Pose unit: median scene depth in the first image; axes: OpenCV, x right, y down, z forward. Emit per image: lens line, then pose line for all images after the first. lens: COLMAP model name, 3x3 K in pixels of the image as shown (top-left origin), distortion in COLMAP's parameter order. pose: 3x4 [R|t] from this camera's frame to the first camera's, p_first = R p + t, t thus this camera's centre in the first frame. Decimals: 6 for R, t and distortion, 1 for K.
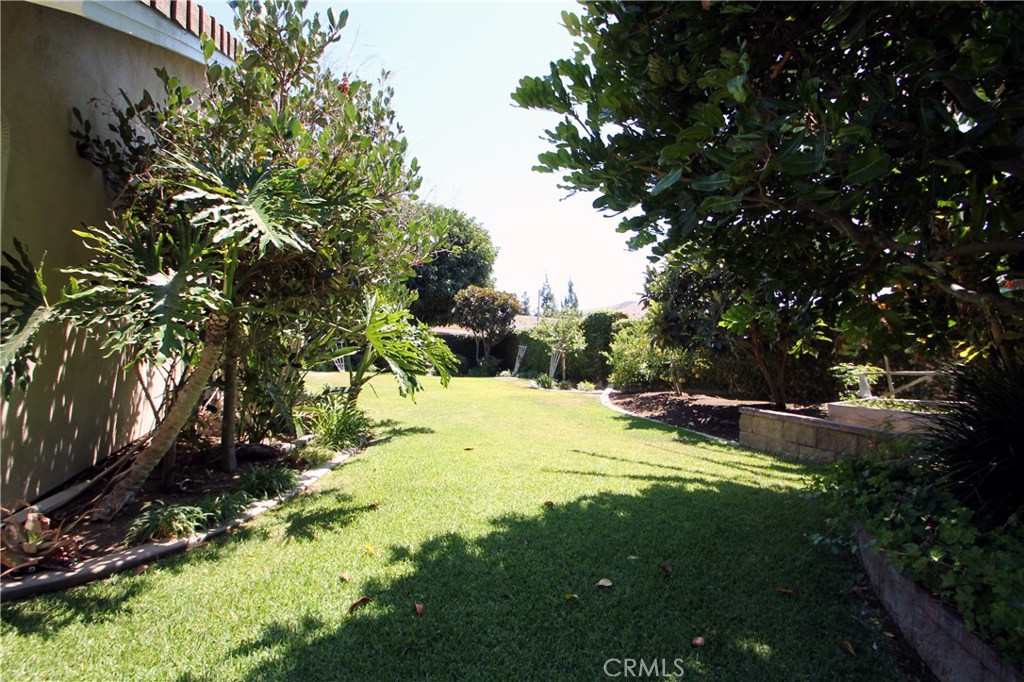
lens RADIAL K [[484.5, 0, 518.9], [0, 484.5, 342.6], [0, 0, 1]] dist [0.011175, -0.015546]
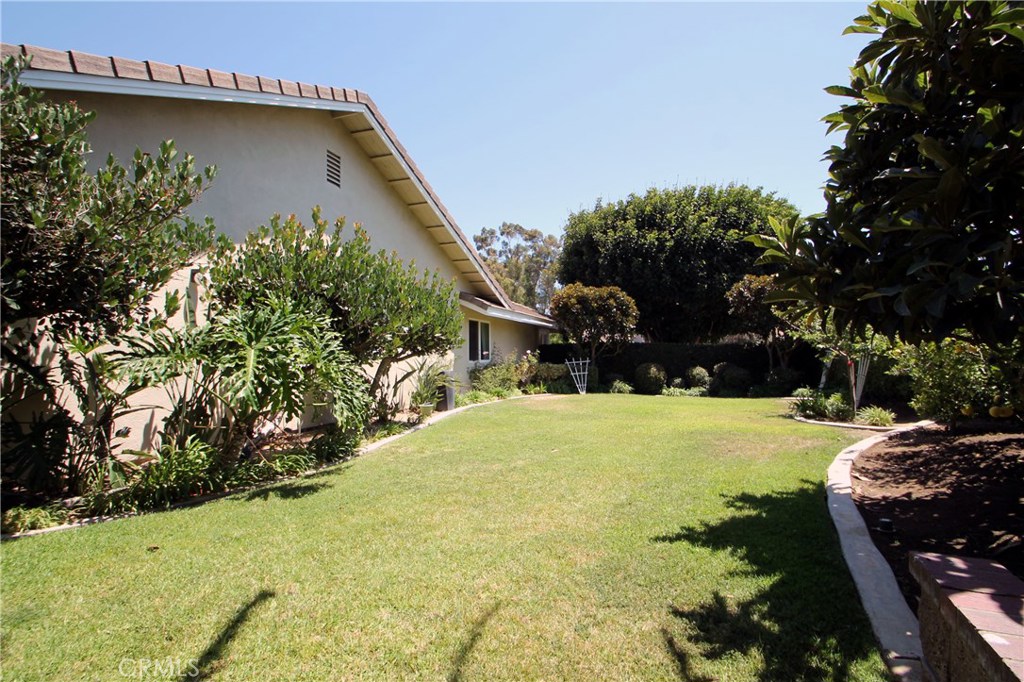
lens RADIAL K [[484.5, 0, 520.7], [0, 484.5, 337.8], [0, 0, 1]] dist [0.011175, -0.015546]
pose [[0.734507, -0.092049, -0.672329, 0.210982], [0.060932, 0.995702, -0.069755, 0.015027], [0.675860, 0.010269, 0.736958, 0.303978]]
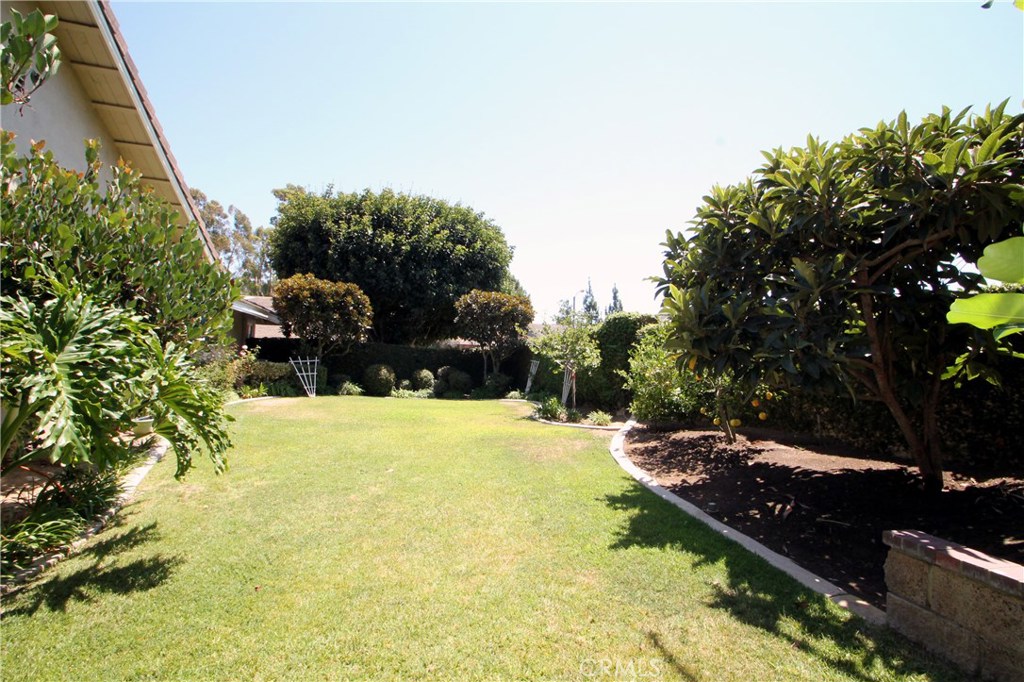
lens RADIAL K [[484.5, 0, 516.2], [0, 484.5, 342.9], [0, 0, 1]] dist [0.011175, -0.015546]
pose [[0.994646, -0.021687, -0.101037, 0.085990], [0.019612, 0.999577, -0.021478, -0.008527], [0.101460, 0.019382, 0.994651, 0.248460]]
